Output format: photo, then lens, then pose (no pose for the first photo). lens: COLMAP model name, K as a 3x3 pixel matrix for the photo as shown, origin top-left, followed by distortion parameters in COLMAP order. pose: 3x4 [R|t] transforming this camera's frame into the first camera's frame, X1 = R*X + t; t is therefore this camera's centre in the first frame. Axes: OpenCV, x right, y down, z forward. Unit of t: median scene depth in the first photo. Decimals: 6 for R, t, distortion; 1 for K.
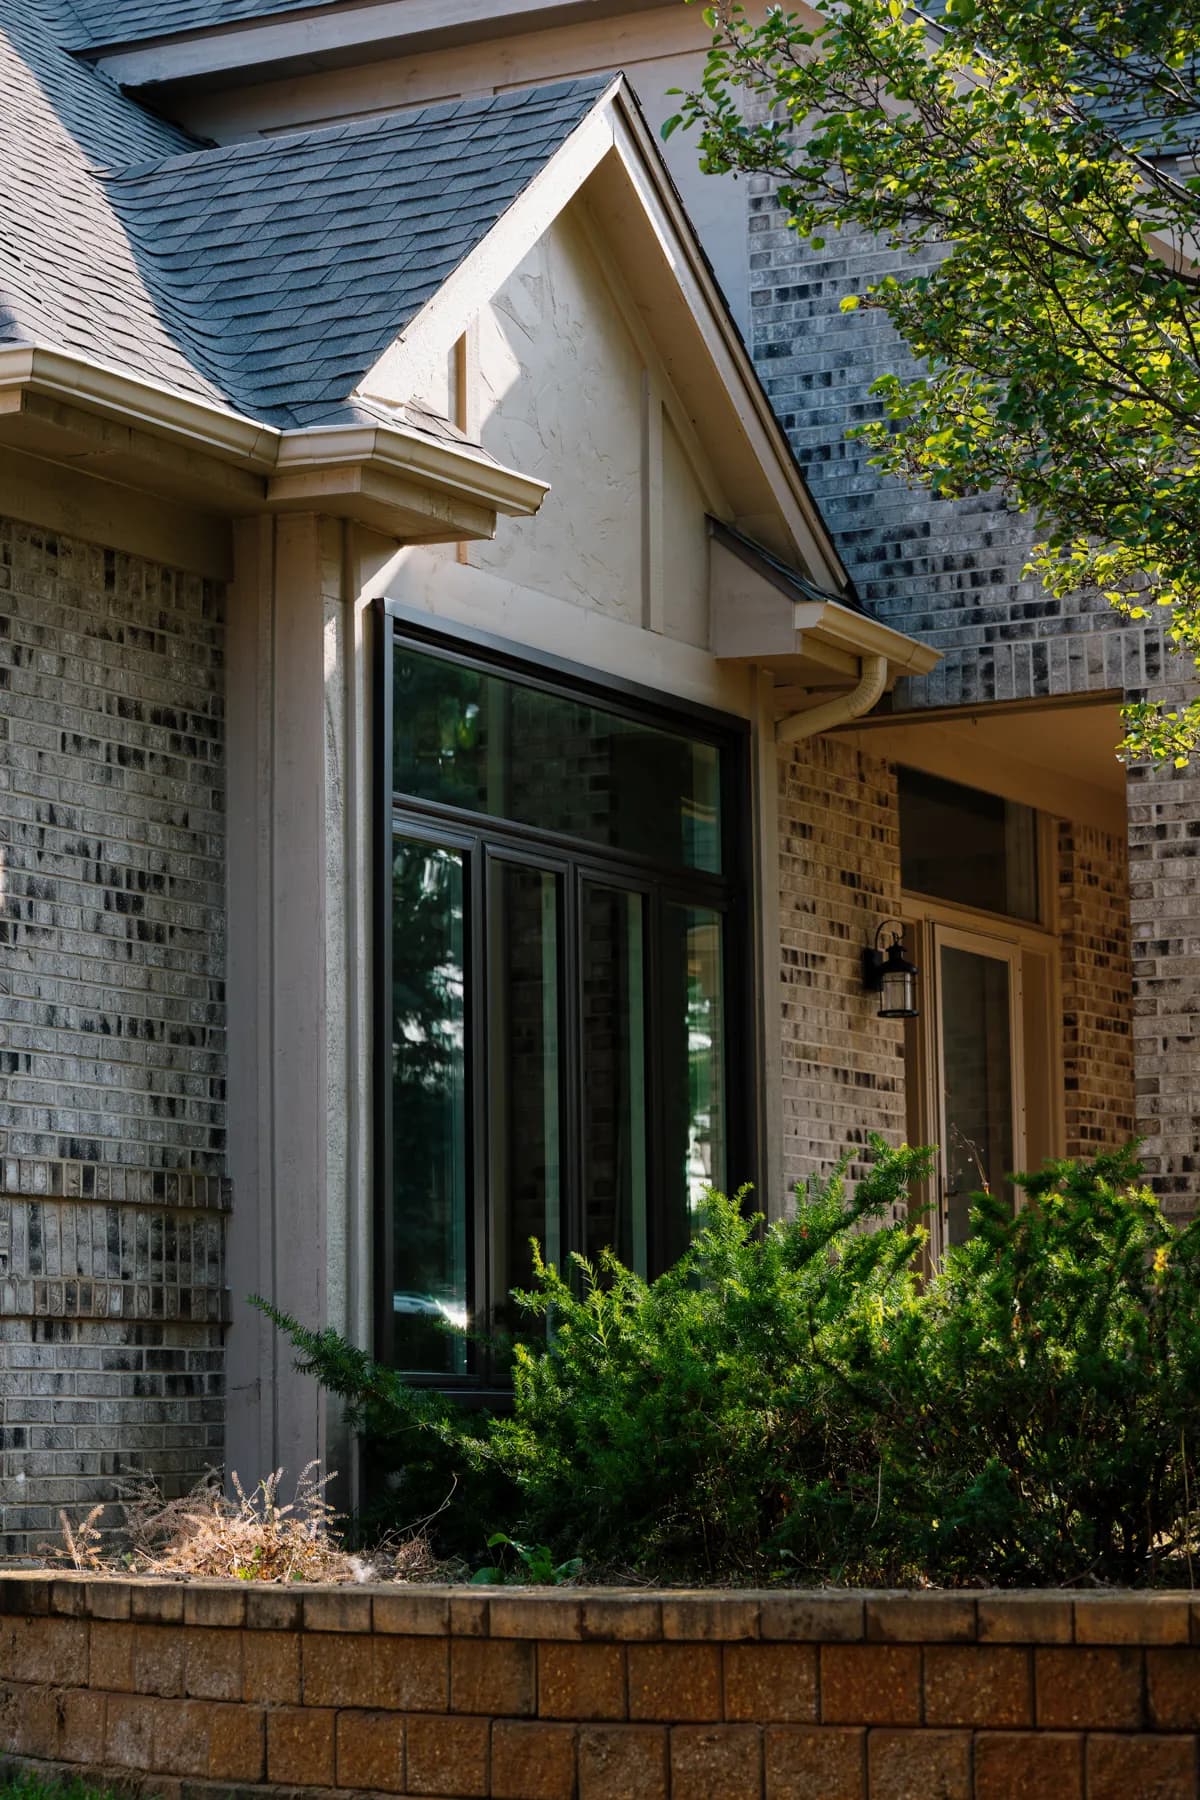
lens RADIAL K [[4304.3, 0, 600.3], [0, 4304.3, 955.8], [0, 0, 1]] dist [-0.062983, 0.025180]
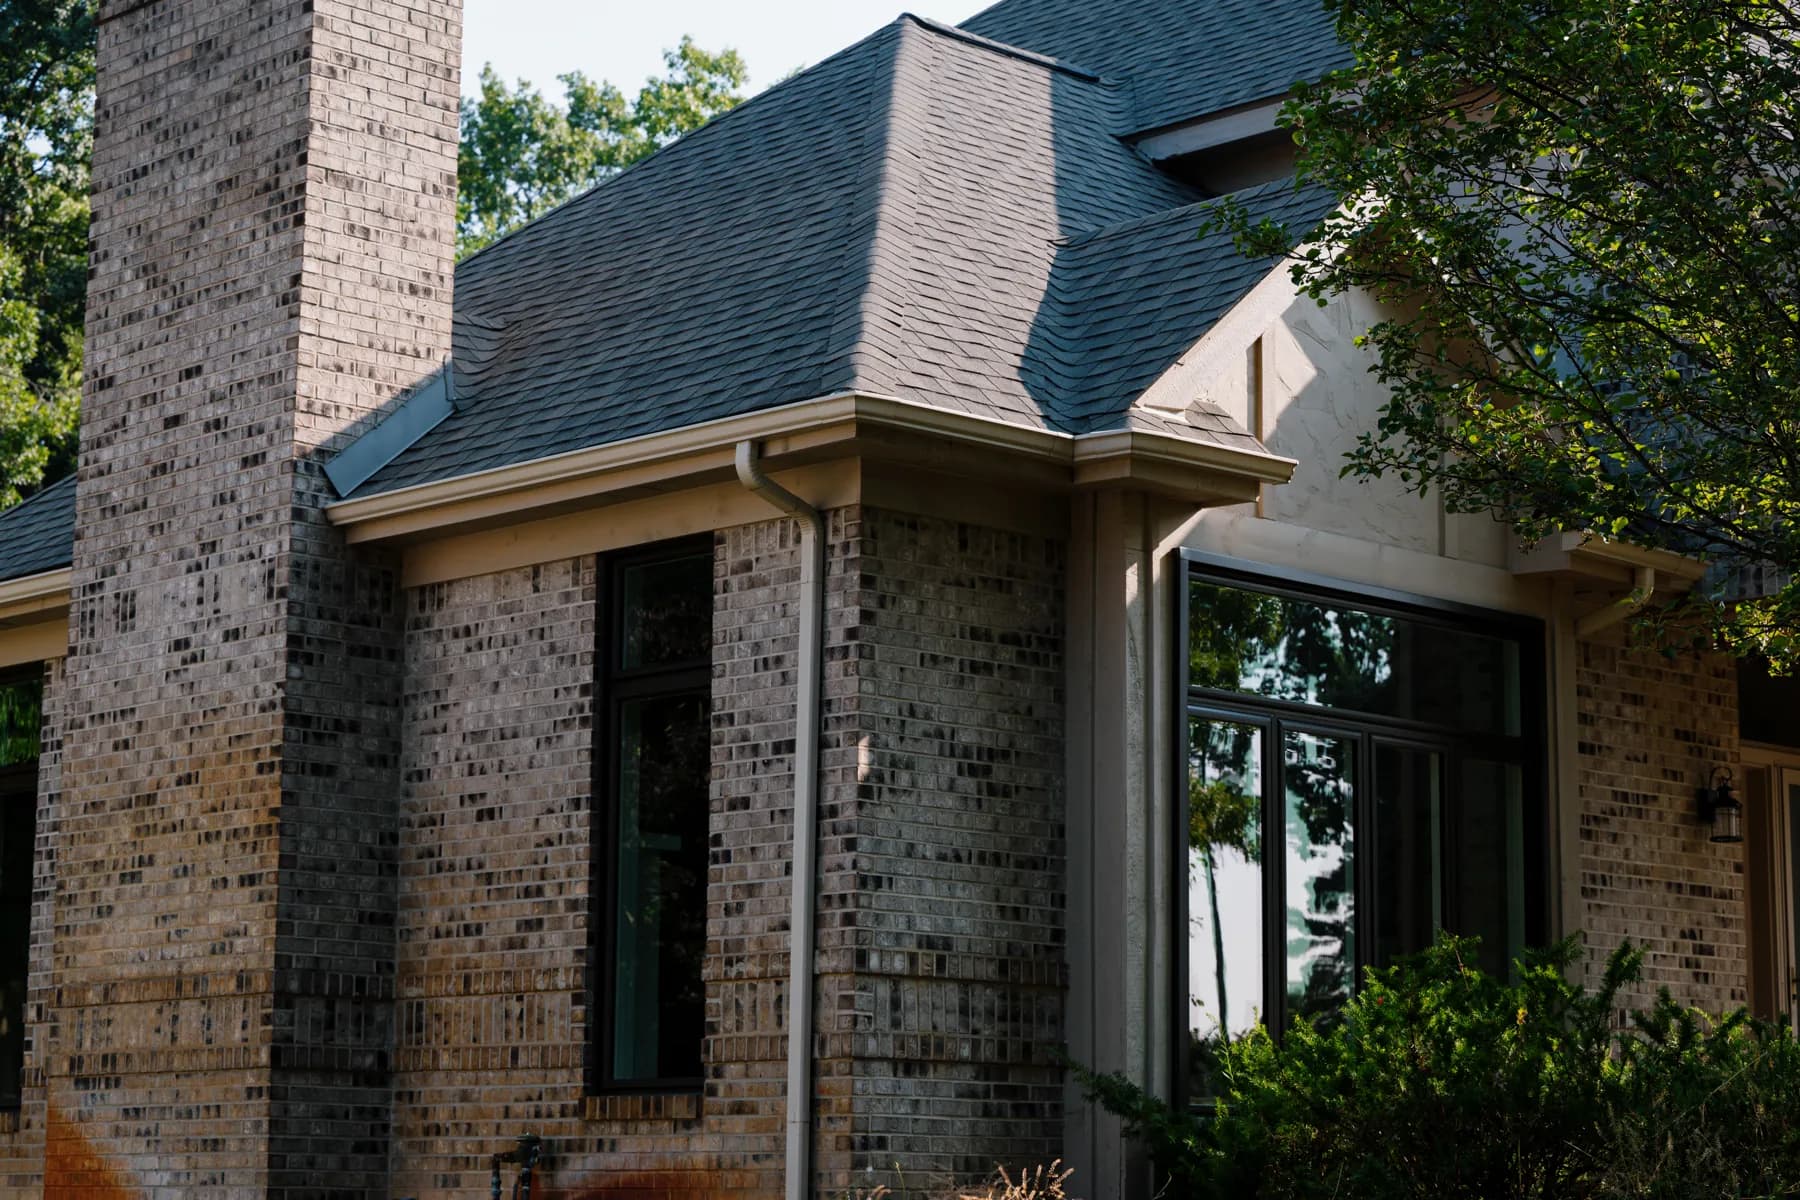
lens RADIAL K [[3675.3, 0, 900.0], [0, 3675.3, 600.0], [0, 0, 1]] dist [-0.076982, 0.185812]
pose [[0.944694, -0.032107, -0.326378, 0.264518], [0.014966, 0.998380, -0.054894, -0.002103], [0.327612, 0.046974, 0.943644, -0.161837]]
